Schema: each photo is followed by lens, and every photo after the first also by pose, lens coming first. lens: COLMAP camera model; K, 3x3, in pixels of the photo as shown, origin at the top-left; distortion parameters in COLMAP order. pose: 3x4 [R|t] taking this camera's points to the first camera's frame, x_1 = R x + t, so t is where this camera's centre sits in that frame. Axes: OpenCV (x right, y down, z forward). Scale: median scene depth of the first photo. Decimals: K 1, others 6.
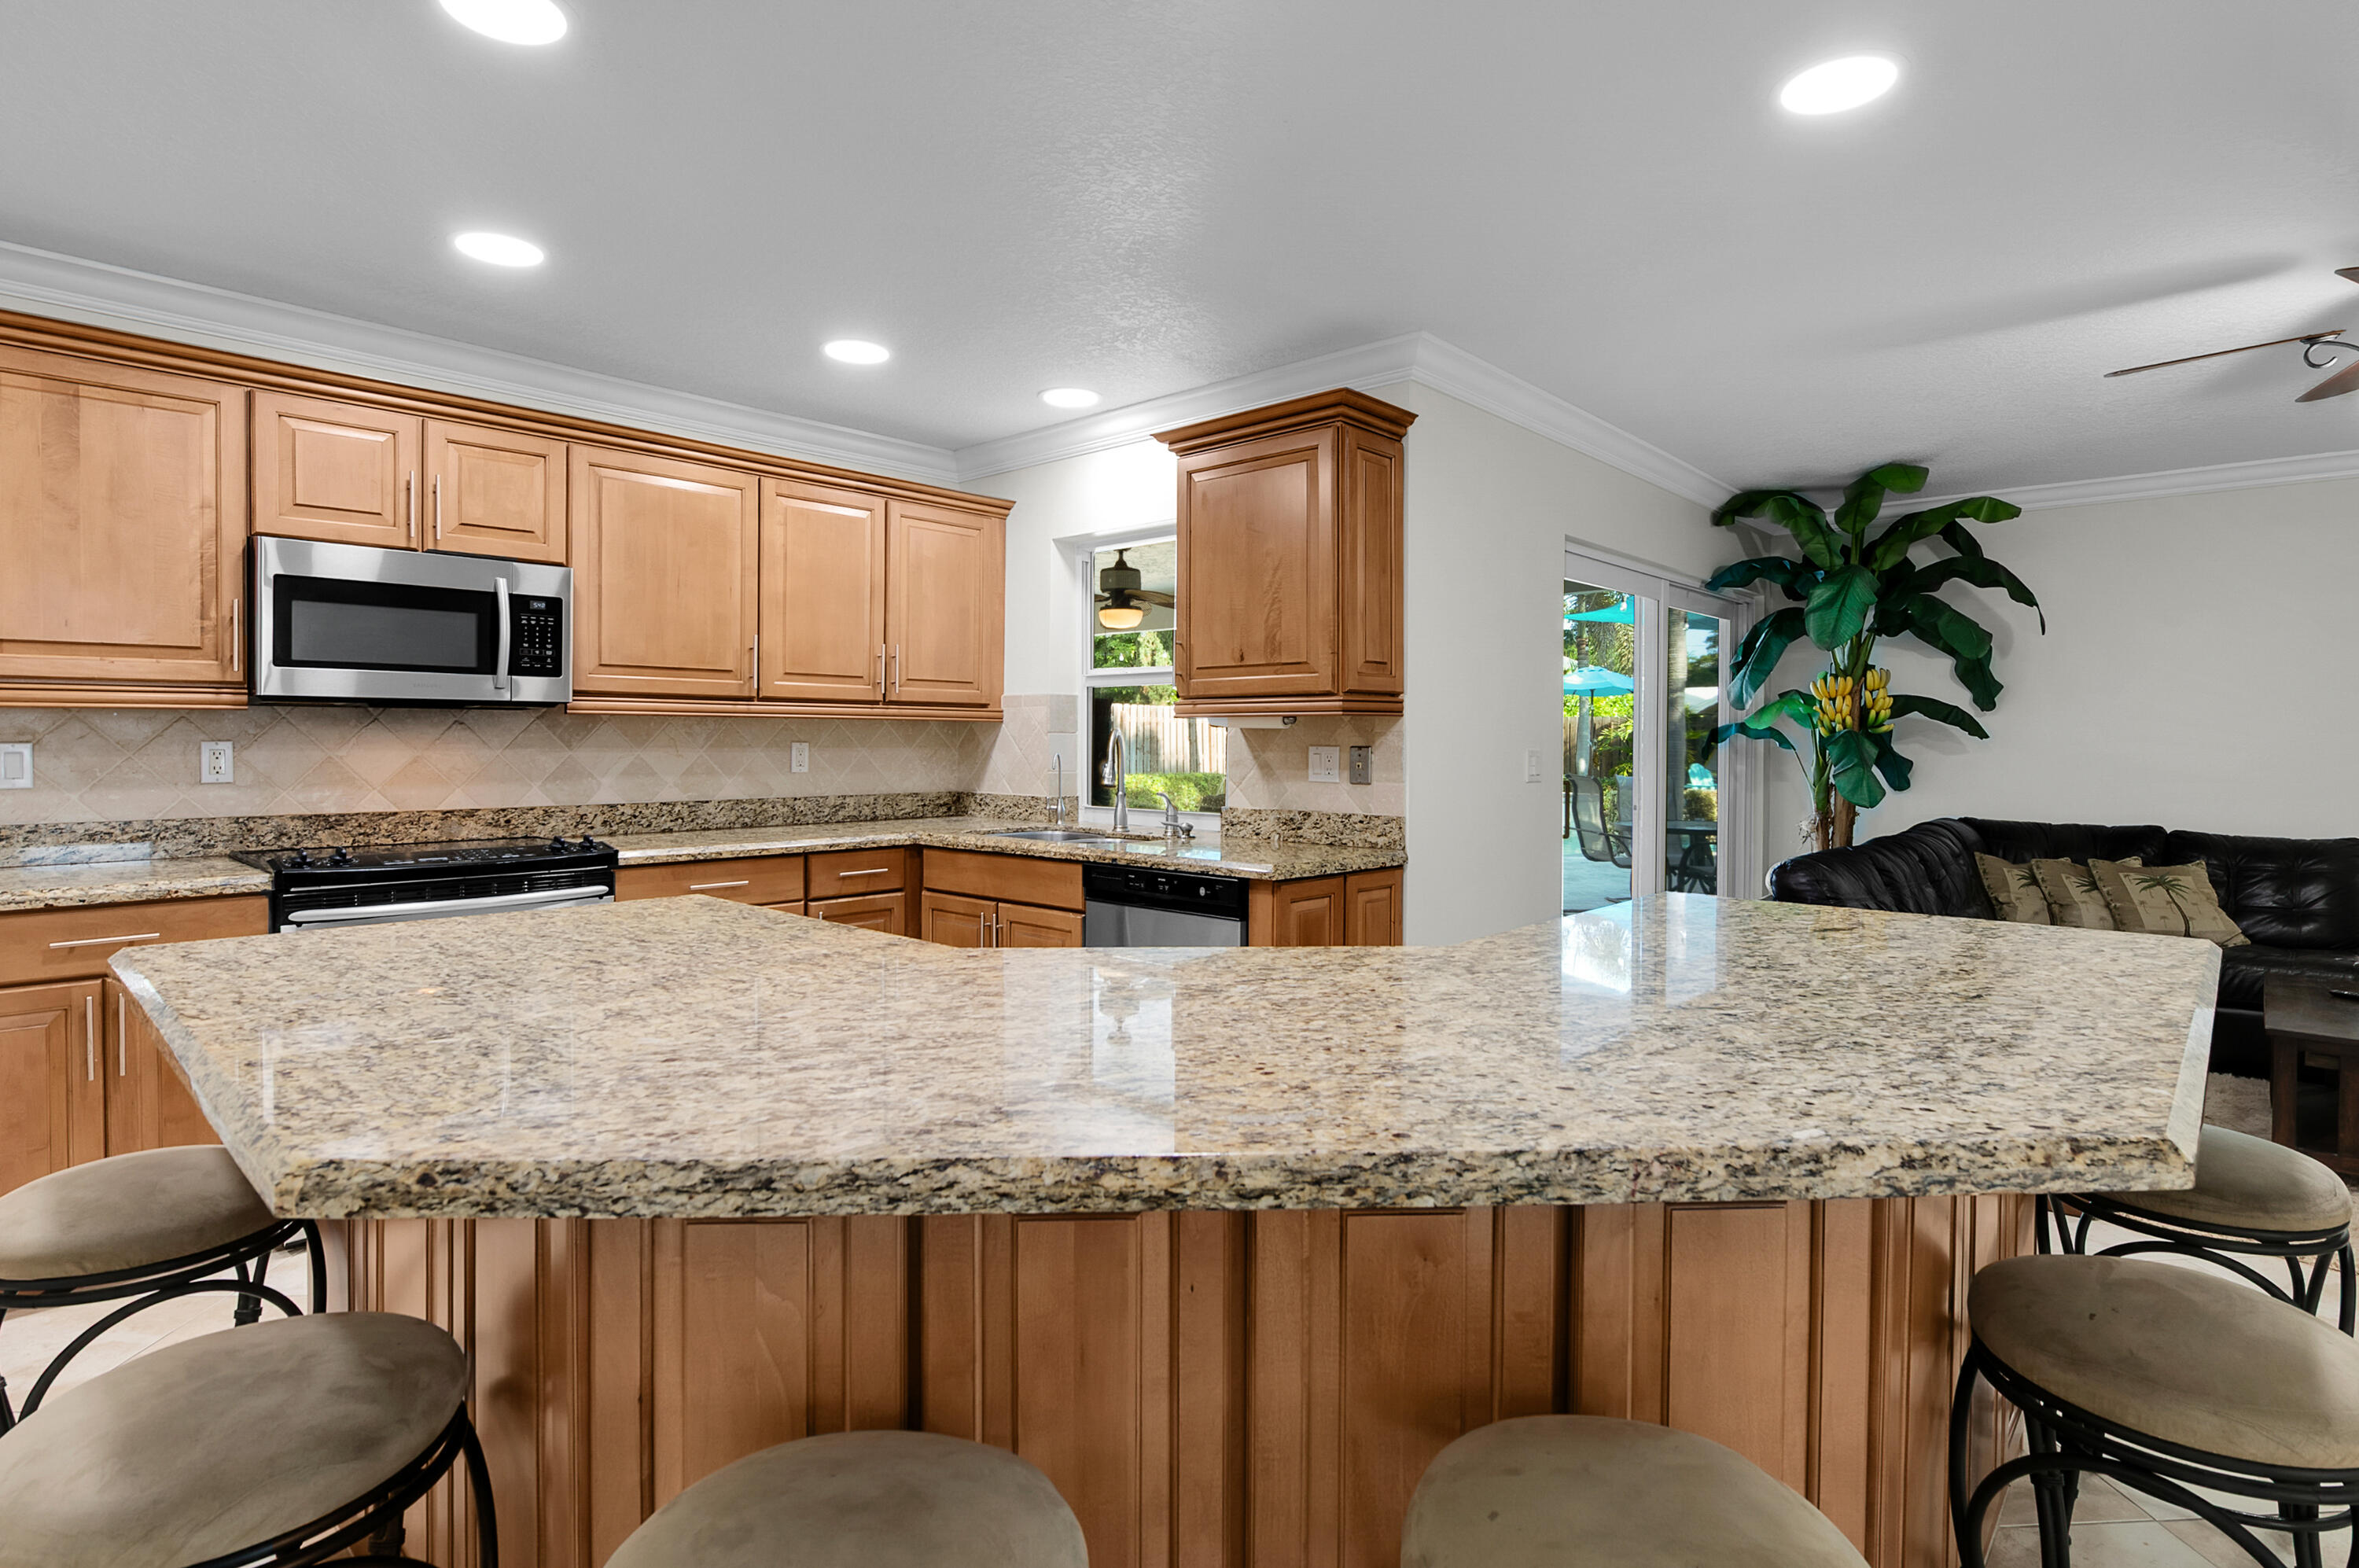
lens RADIAL K [[1173.1, 0, 1188.1], [0, 1173.1, 760.6], [0, 0, 1]] dist [-0.011483, -0.001576]
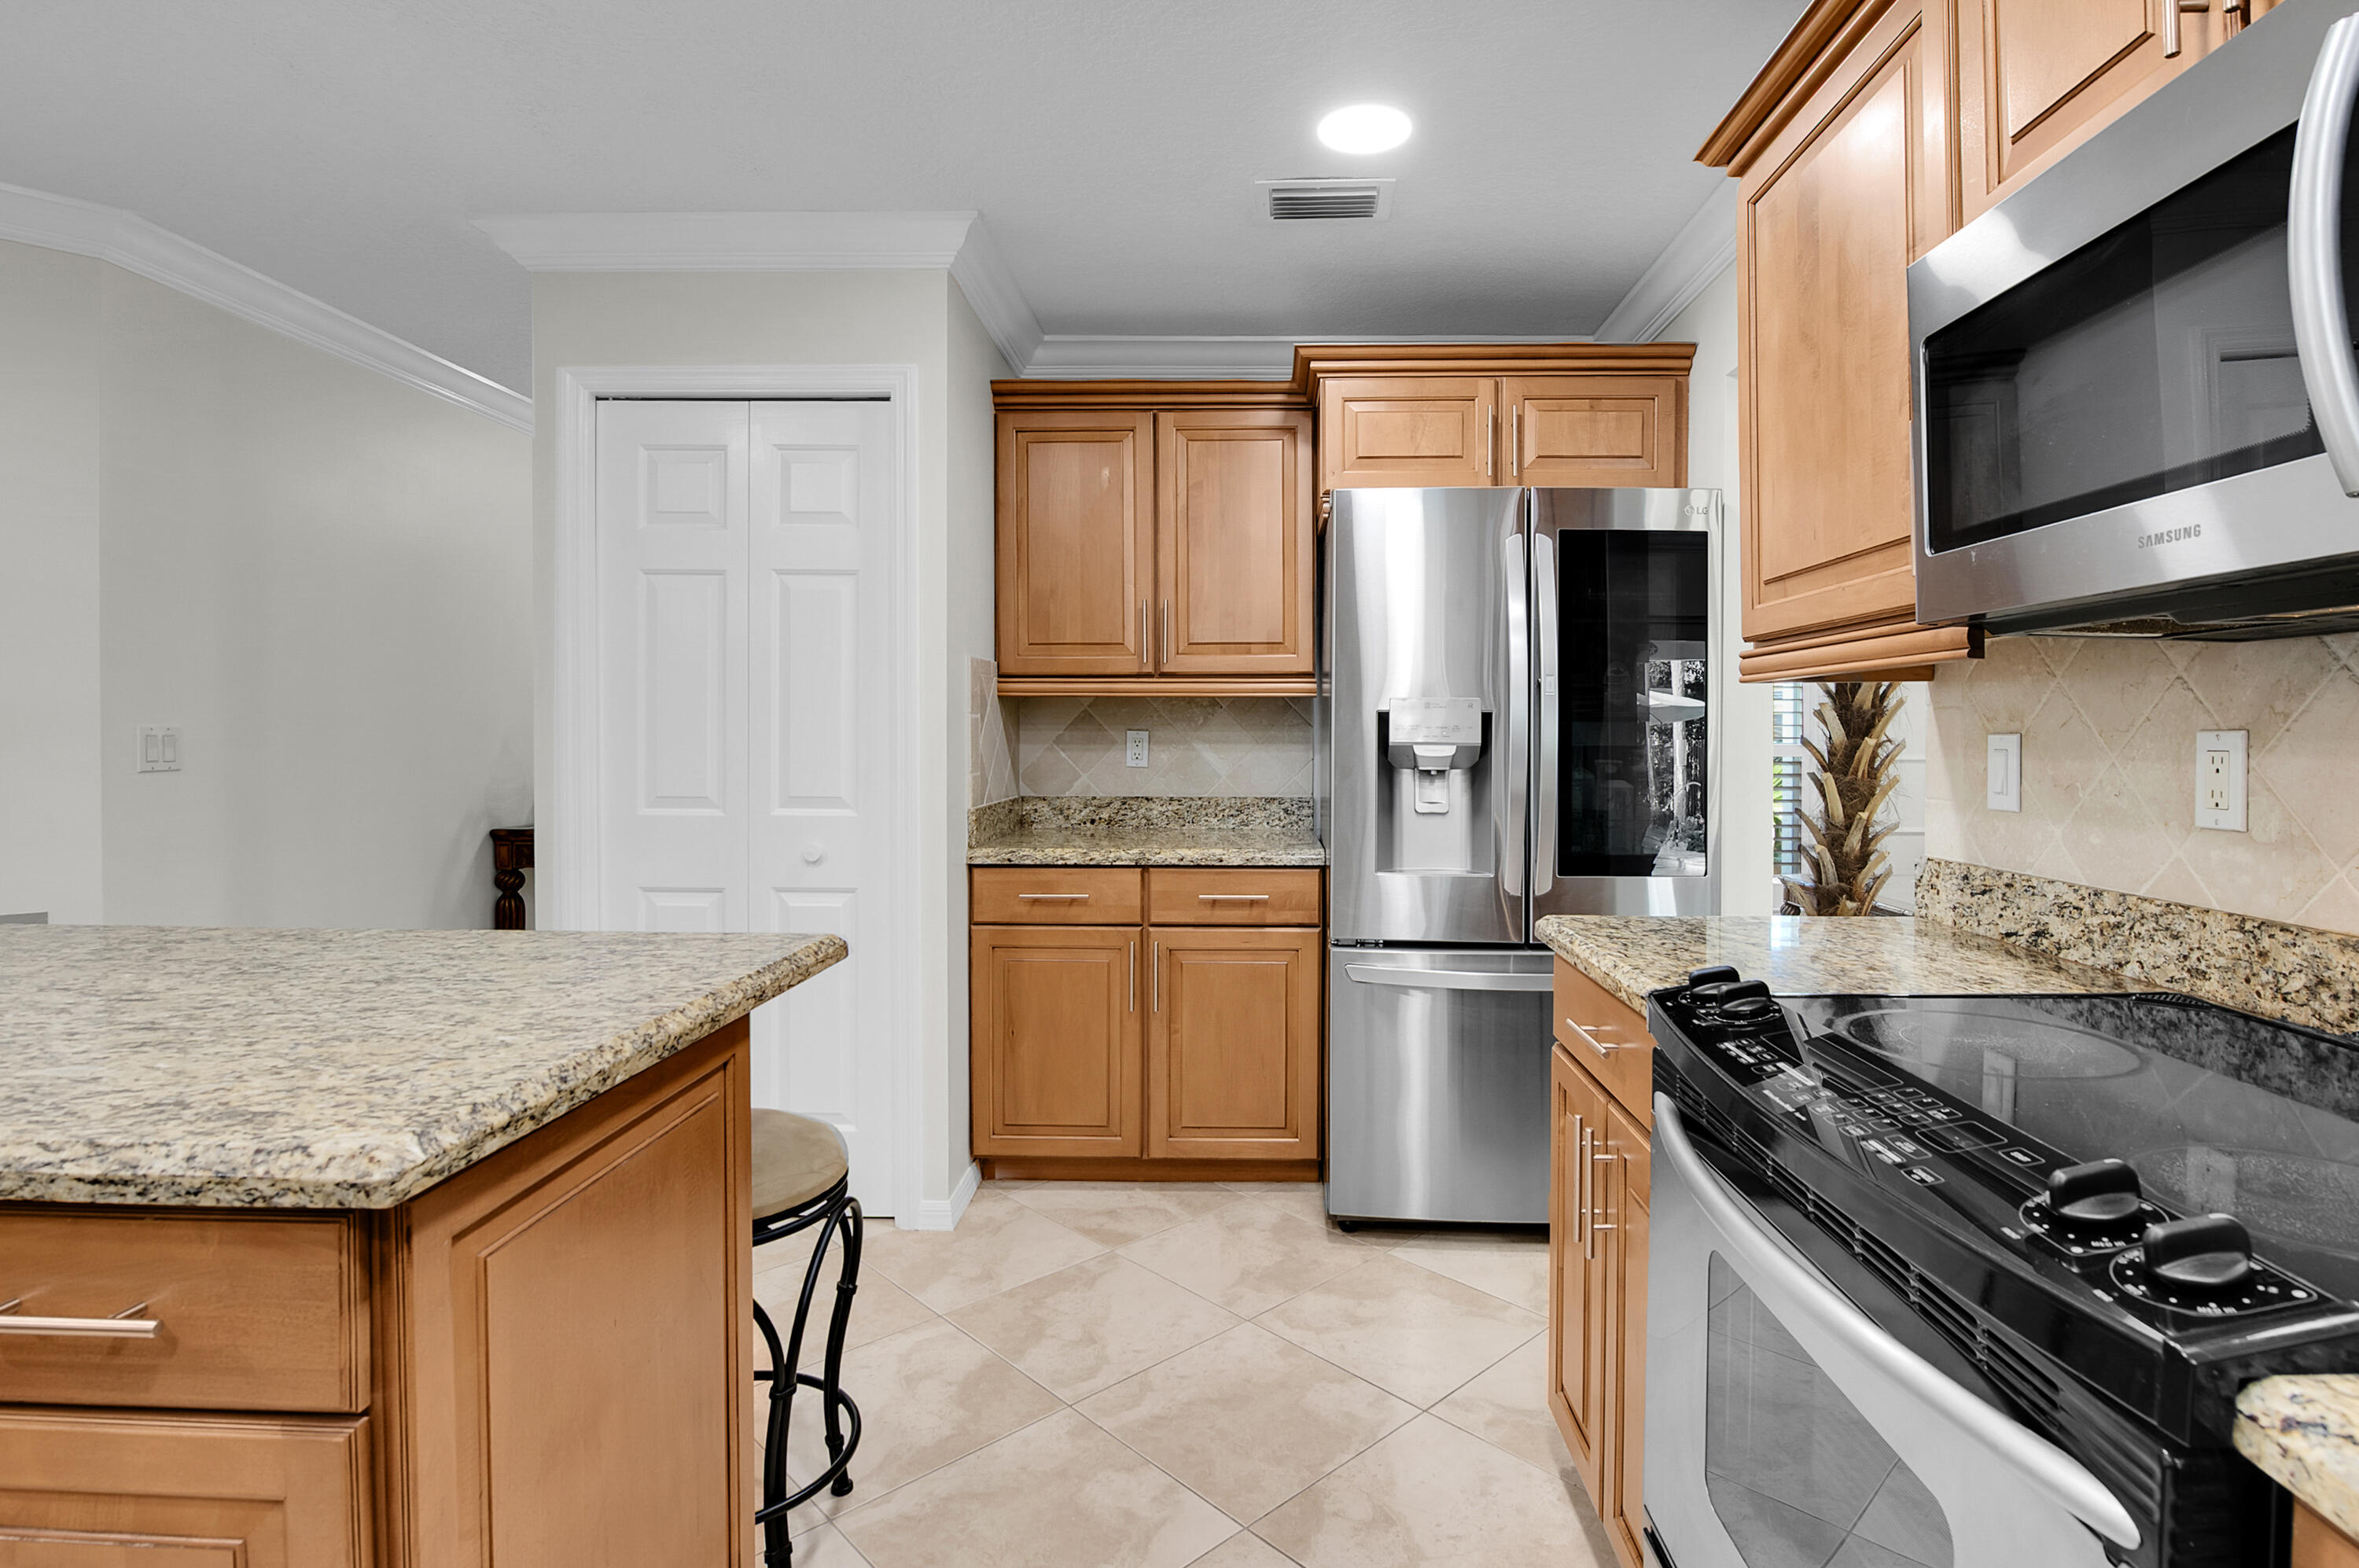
lens RADIAL K [[1203.4, 0, 1203.3], [0, 1203.4, 724.3], [0, 0, 1]] dist [-0.002162, -0.000591]
pose [[-0.756943, -0.009965, -0.653405, -0.233486], [-0.019634, 0.999779, 0.007498, -0.013300], [0.653185, 0.018505, -0.756972, 0.956532]]
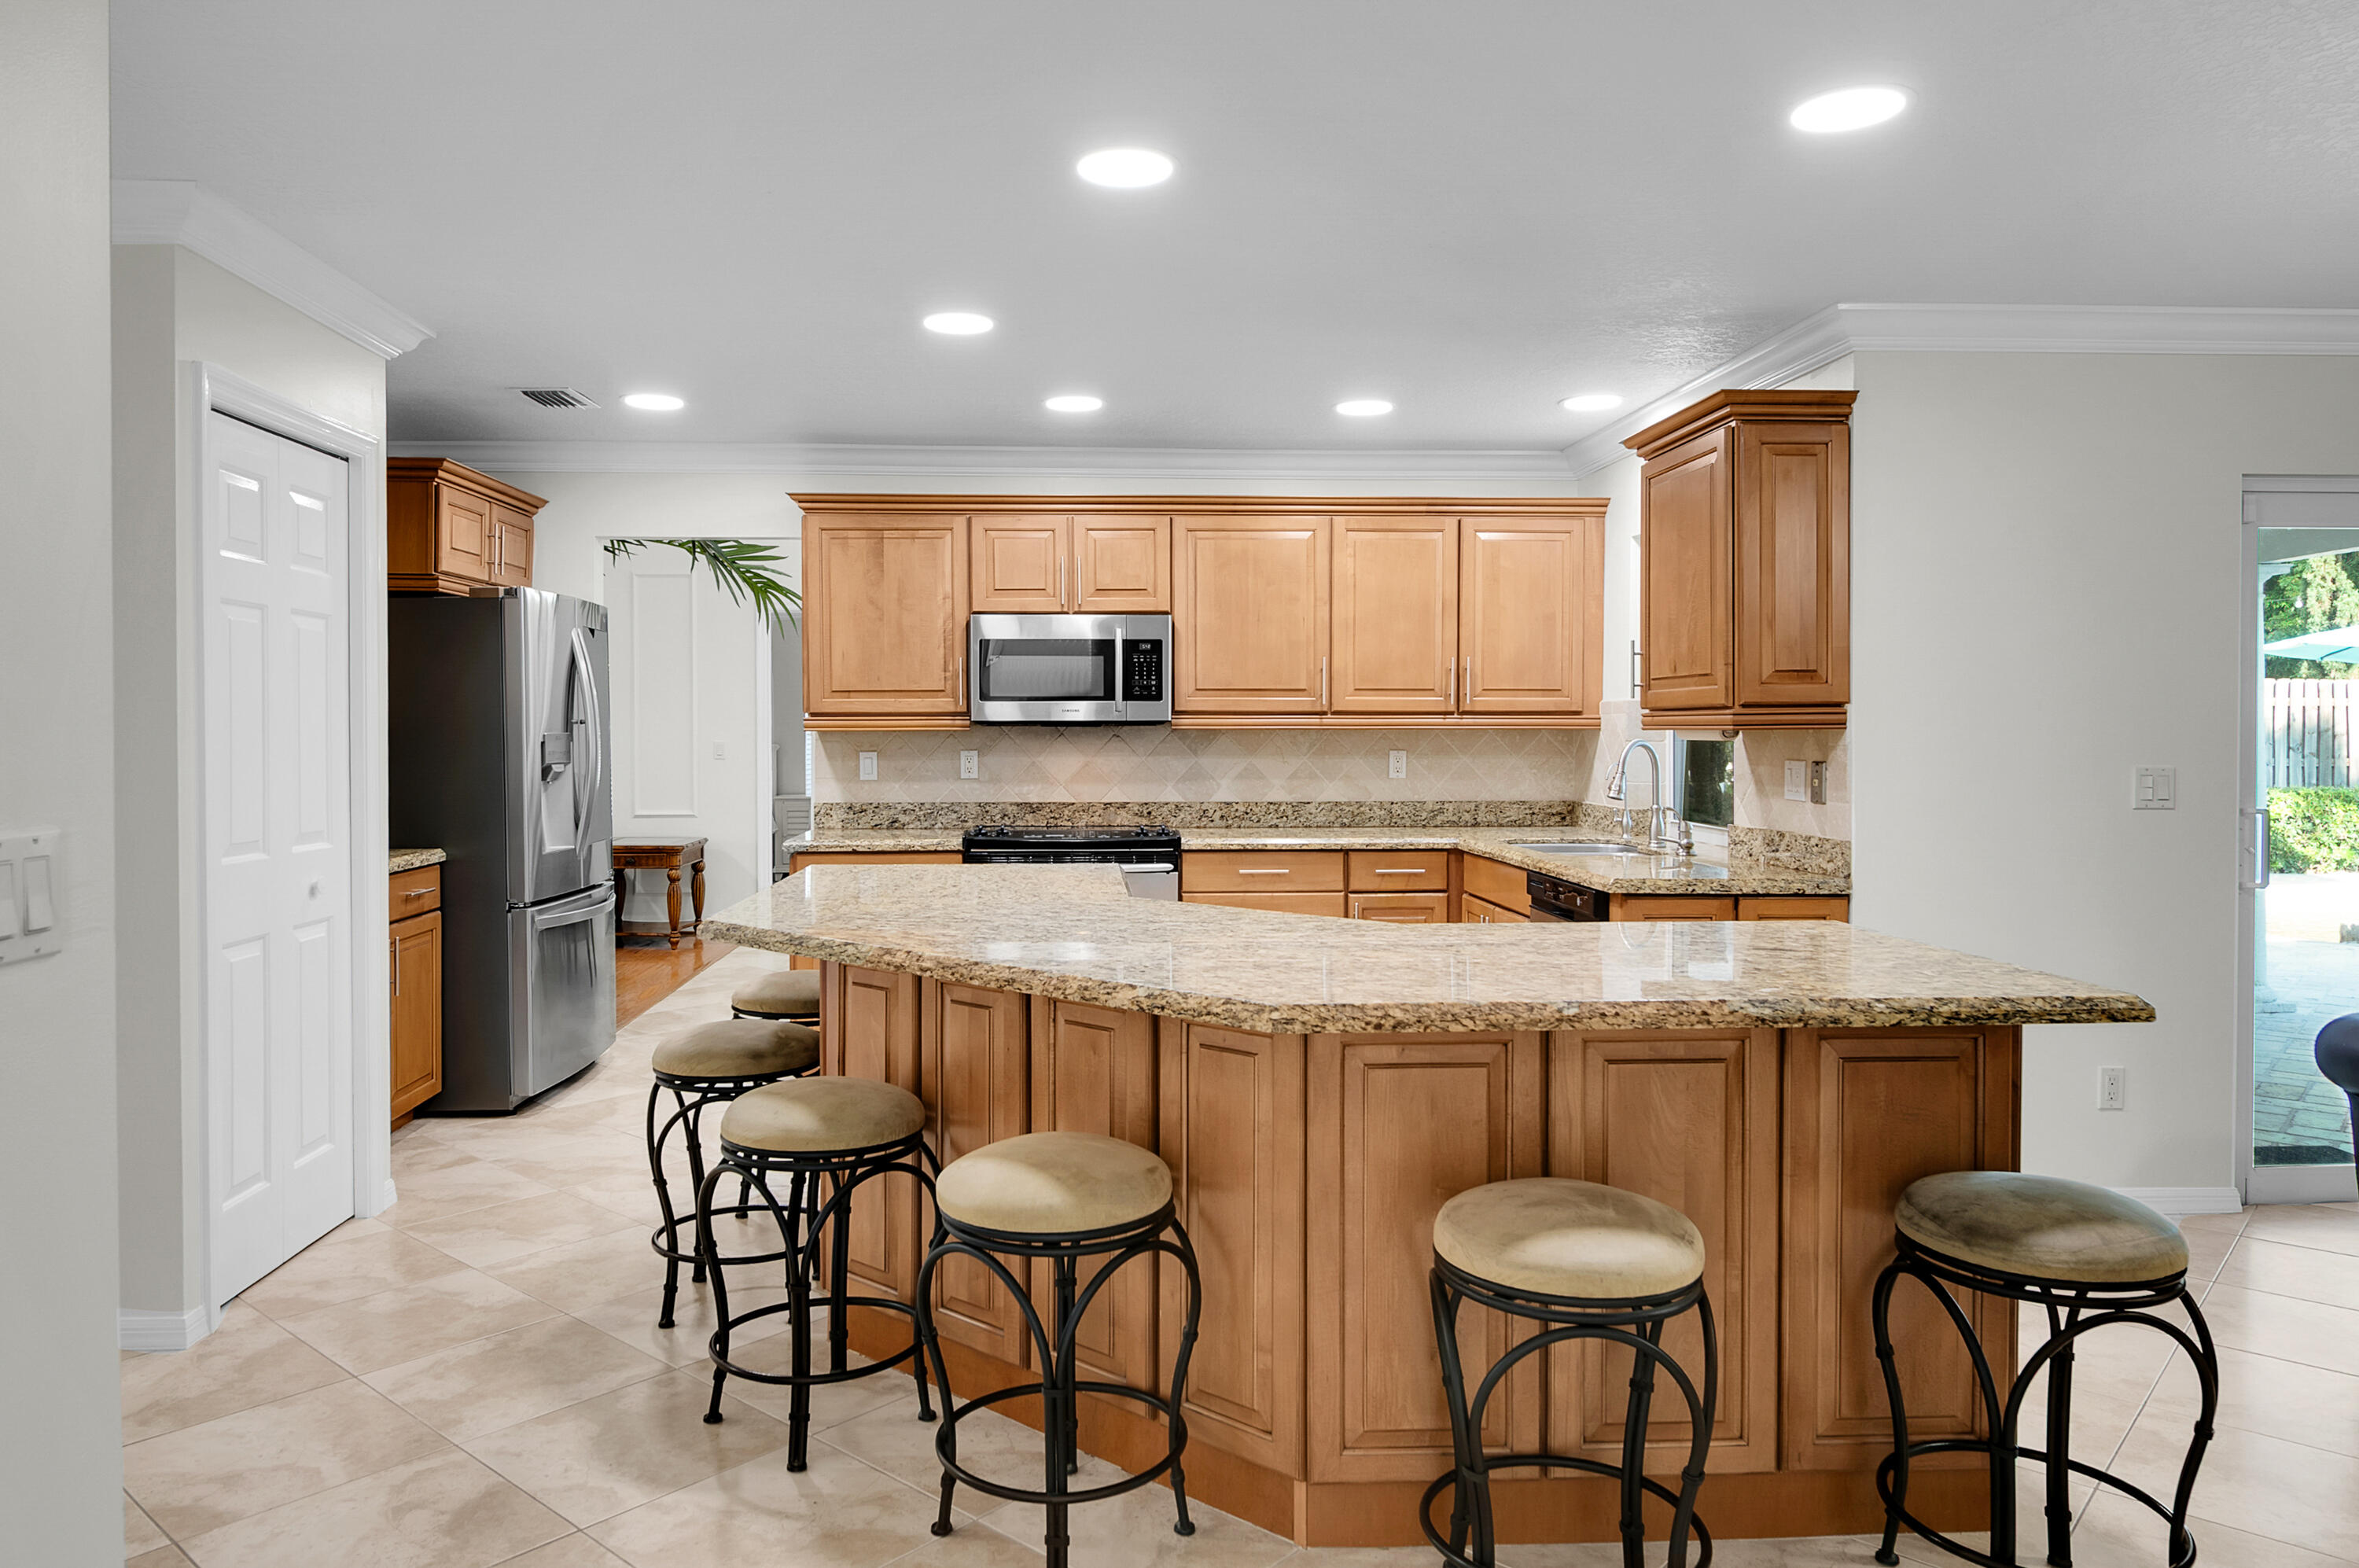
lens RADIAL K [[1554.9, 0, 1141.8], [0, 1554.9, 761.0], [0, 0, 1]] dist [-0.001399, -0.000034]
pose [[0.709154, 0.010567, -0.704975, 0.622613], [-0.009210, 0.999941, 0.005724, -0.014626], [0.704994, 0.002433, 0.709209, -0.213771]]
